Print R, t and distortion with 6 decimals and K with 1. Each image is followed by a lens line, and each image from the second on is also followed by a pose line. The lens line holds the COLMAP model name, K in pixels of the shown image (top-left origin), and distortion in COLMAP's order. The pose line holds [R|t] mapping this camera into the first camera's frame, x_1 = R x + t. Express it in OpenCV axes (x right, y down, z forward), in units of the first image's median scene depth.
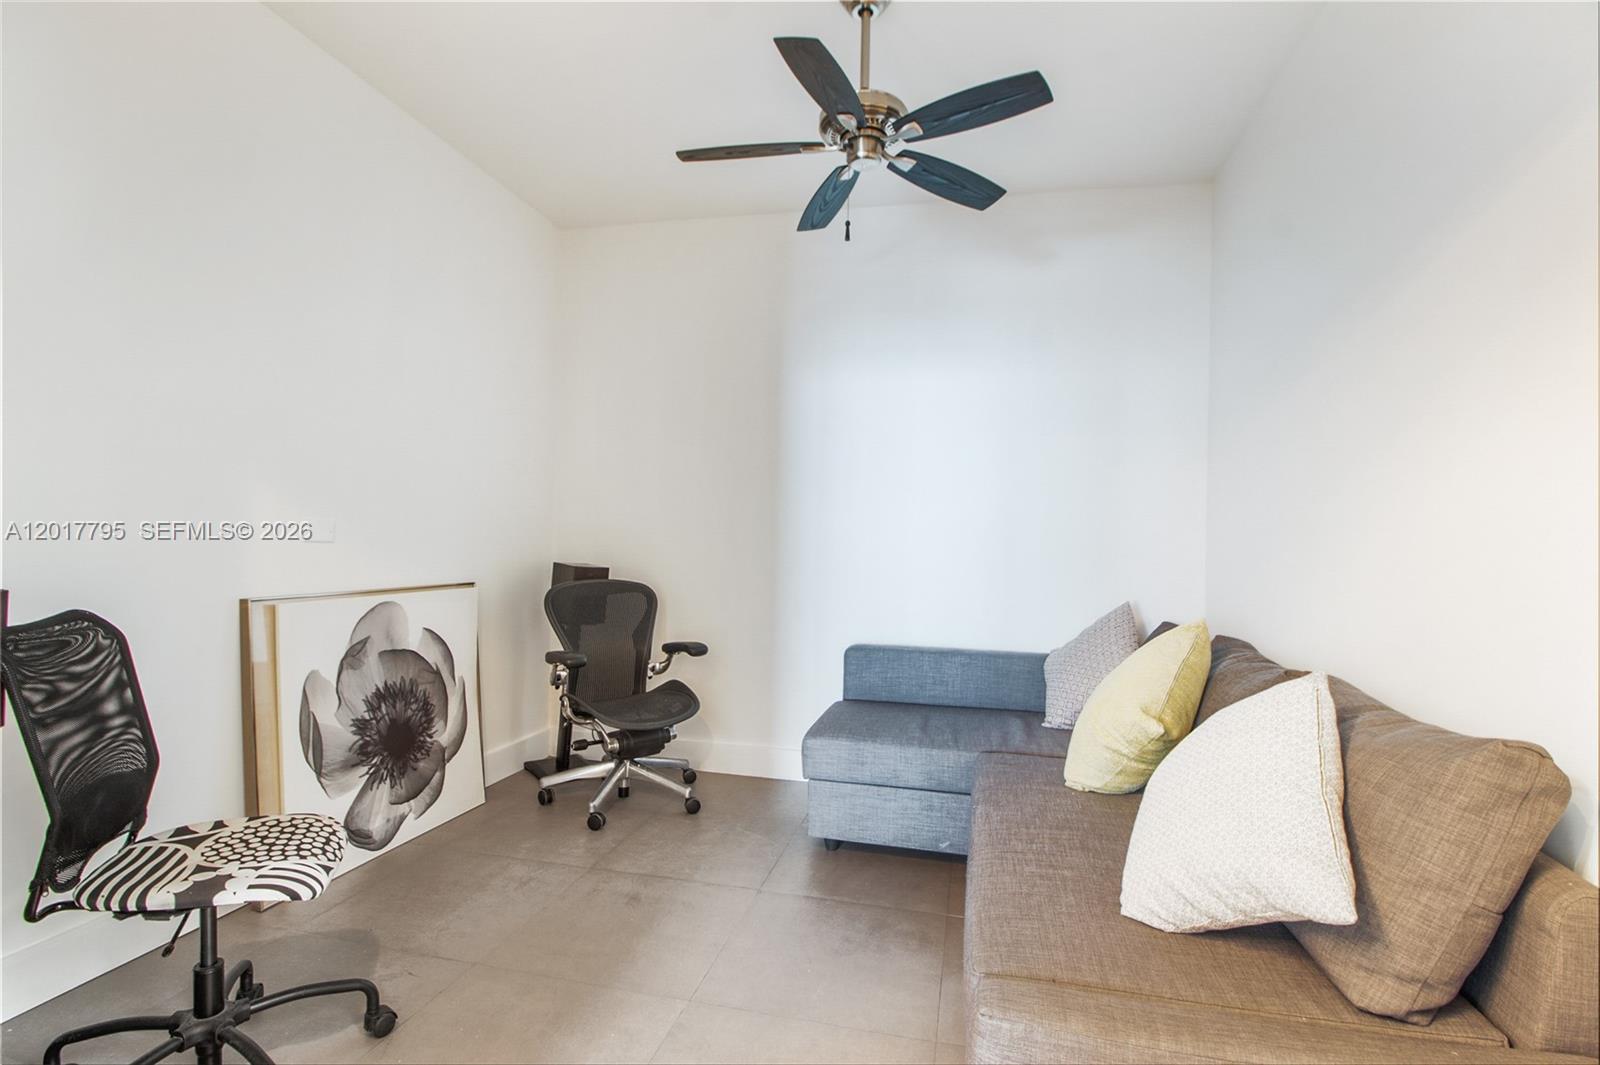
lens RADIAL K [[750.8, 0, 799.4], [0, 750.8, 537.1], [0, 0, 1]] dist [-0.022305, -0.000867]
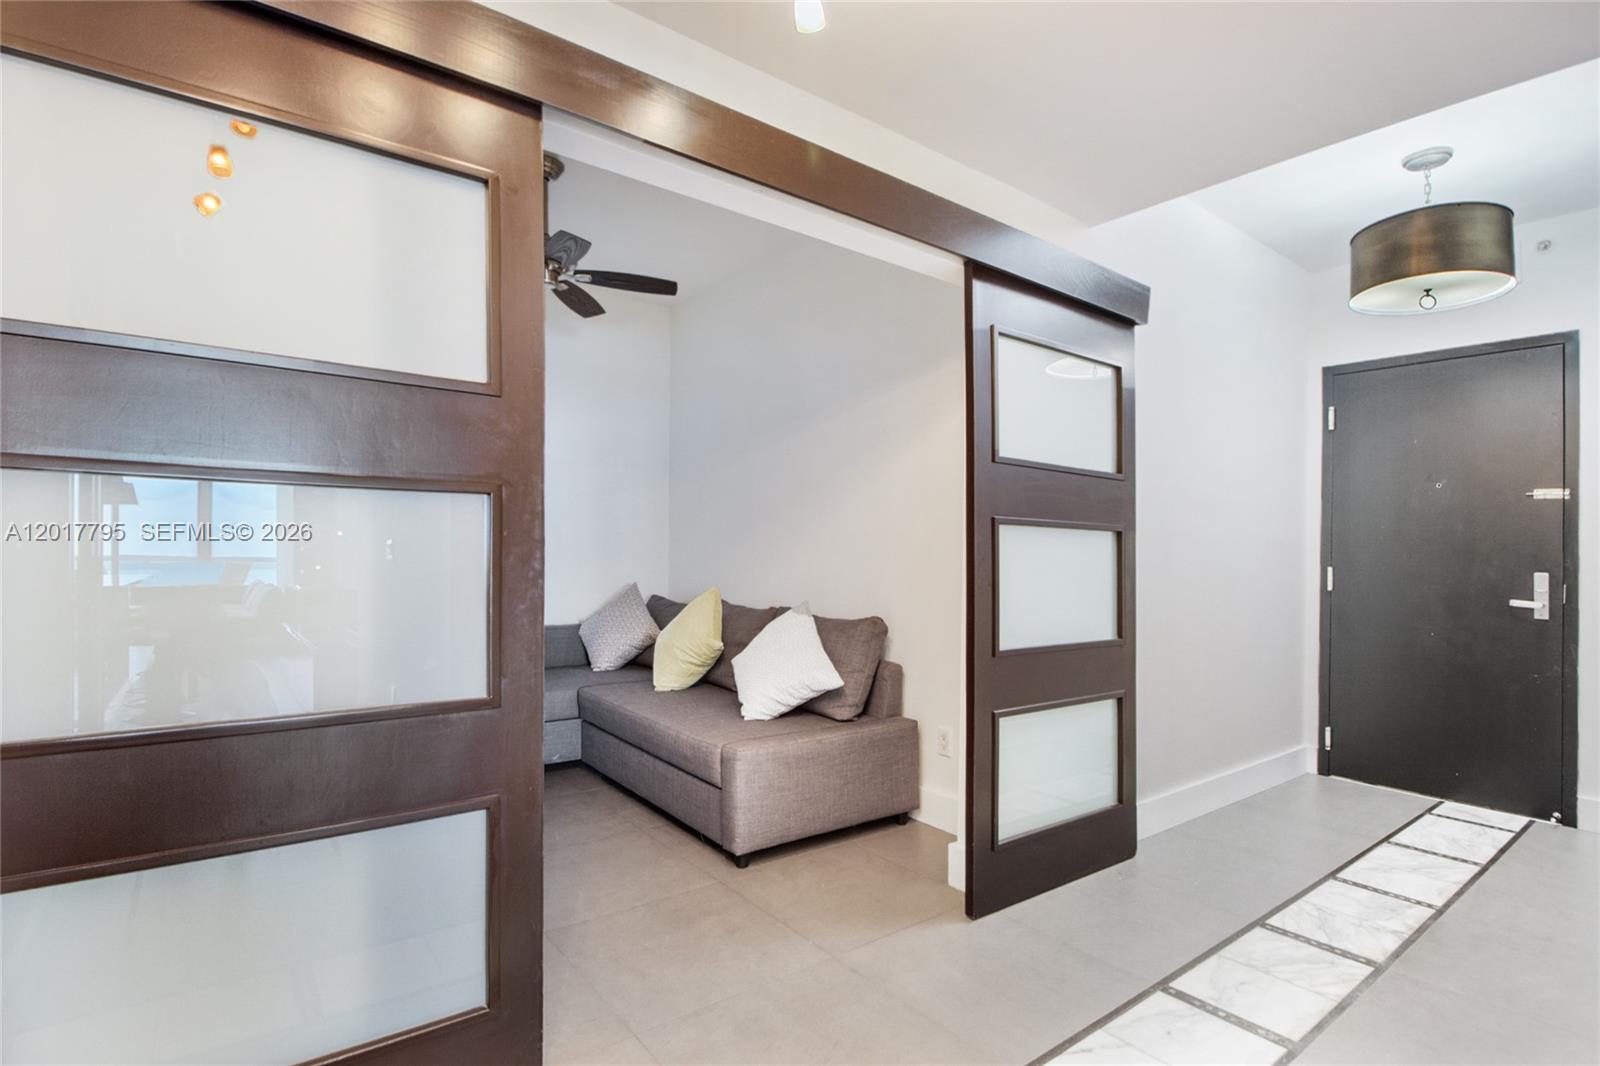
lens RADIAL K [[750.8, 0, 799.1], [0, 750.8, 538.9], [0, 0, 1]] dist [-0.022305, -0.000867]
pose [[0.646328, 0.005386, 0.763040, -1.438080], [-0.007681, 0.999970, -0.000552, -0.018076], [-0.763021, -0.005504, 0.646351, -0.657185]]
